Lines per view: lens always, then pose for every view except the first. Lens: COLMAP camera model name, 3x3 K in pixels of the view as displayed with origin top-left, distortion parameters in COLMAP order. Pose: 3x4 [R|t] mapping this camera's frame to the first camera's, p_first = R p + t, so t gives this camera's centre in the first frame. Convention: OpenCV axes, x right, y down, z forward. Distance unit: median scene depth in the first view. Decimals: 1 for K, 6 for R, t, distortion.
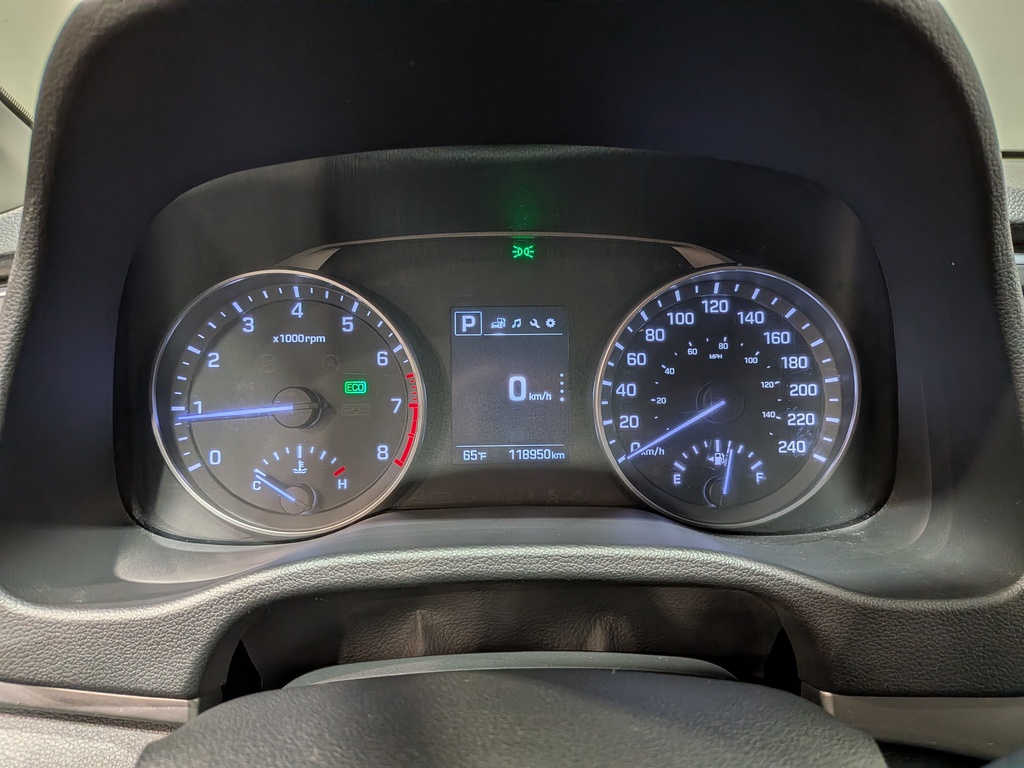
lens RADIAL K [[747.4, 0, 512.0], [0, 747.4, 384.0], [0, 0, 1]] dist [0.046490, -0.109752]
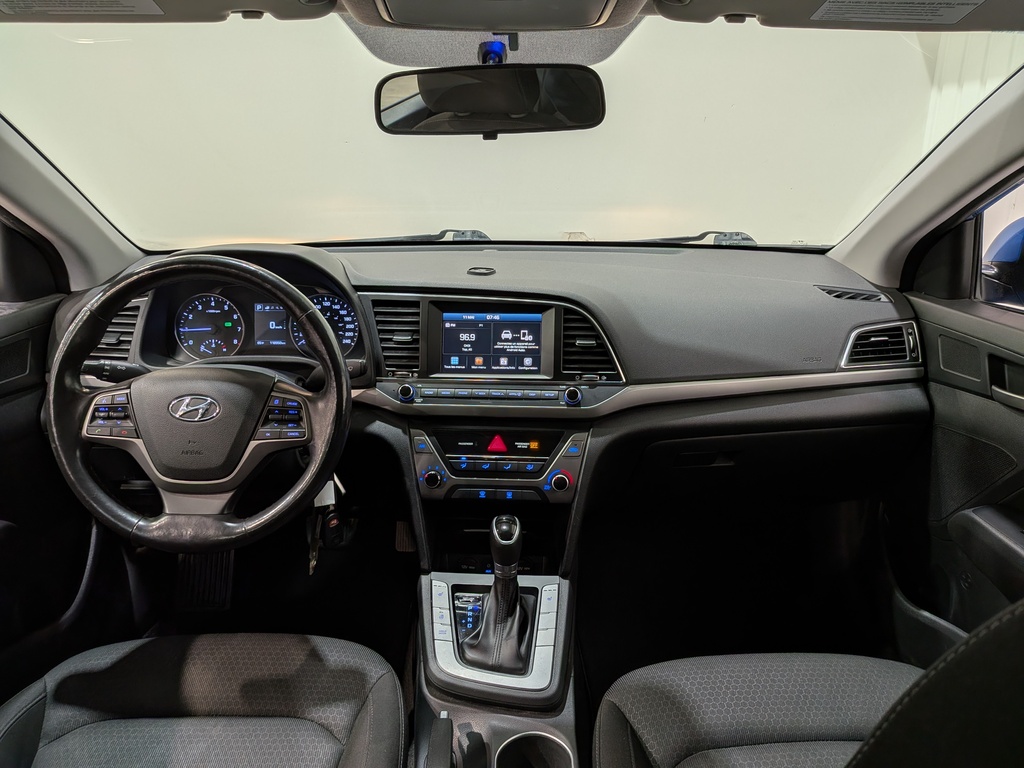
lens RADIAL K [[747.4, 0, 512.0], [0, 747.4, 384.0], [0, 0, 1]] dist [0.046490, -0.109752]
pose [[0.999650, 0.004808, 0.025996, 1.110562], [-0.005431, 0.999699, 0.023923, 0.203664], [-0.025873, -0.024056, 0.999376, -2.793800]]
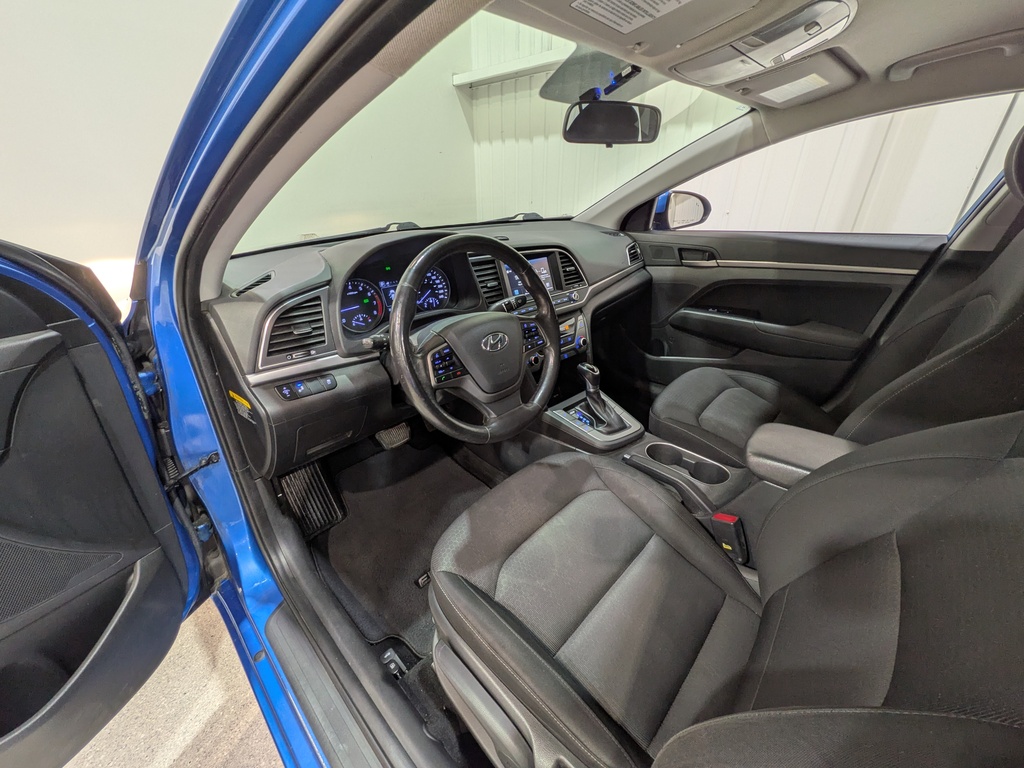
lens RADIAL K [[407.0, 0, 530.2], [0, 407.0, 379.1], [0, 0, 1]] dist [-0.001413, 0.000011]
pose [[0.669311, -0.321947, 0.669607, -1.422196], [0.210563, 0.946485, 0.244599, 0.062699], [-0.712521, -0.022719, 0.701283, -1.626994]]
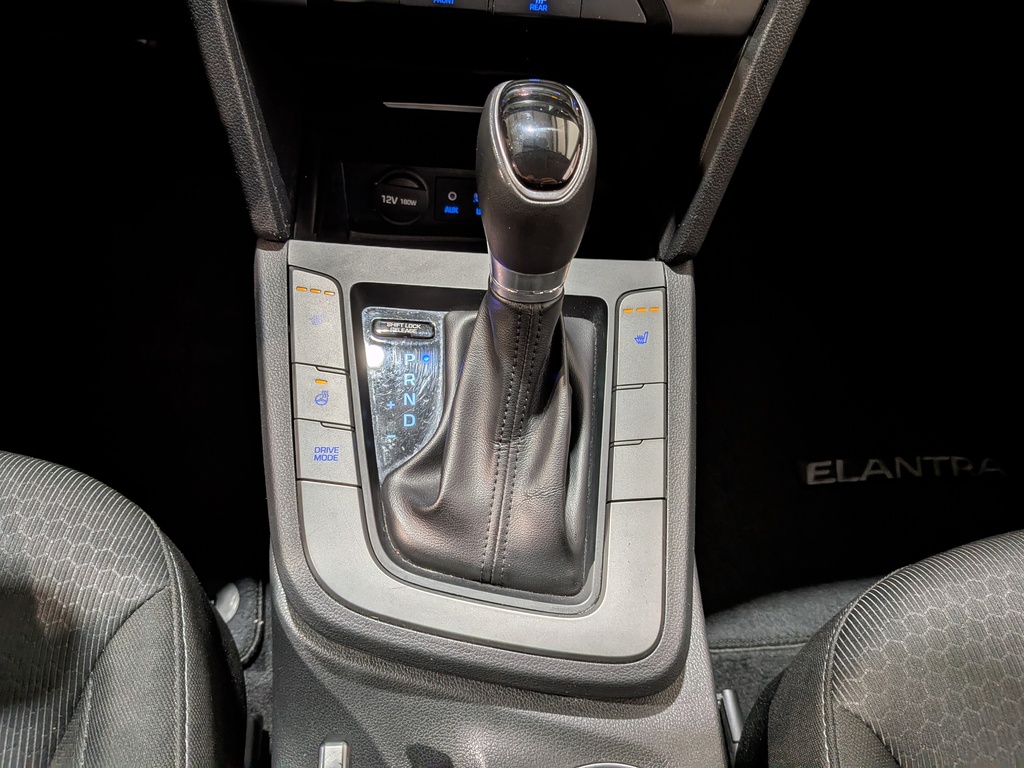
lens RADIAL K [[747.4, 0, 512.0], [0, 747.4, 384.0], [0, 0, 1]] dist [0.046490, -0.109752]
pose [[0.993784, -0.002968, 0.111288, 1.045510], [-0.064651, 0.798423, 0.598616, 0.612205], [-0.090631, -0.602089, 0.793268, -0.465440]]
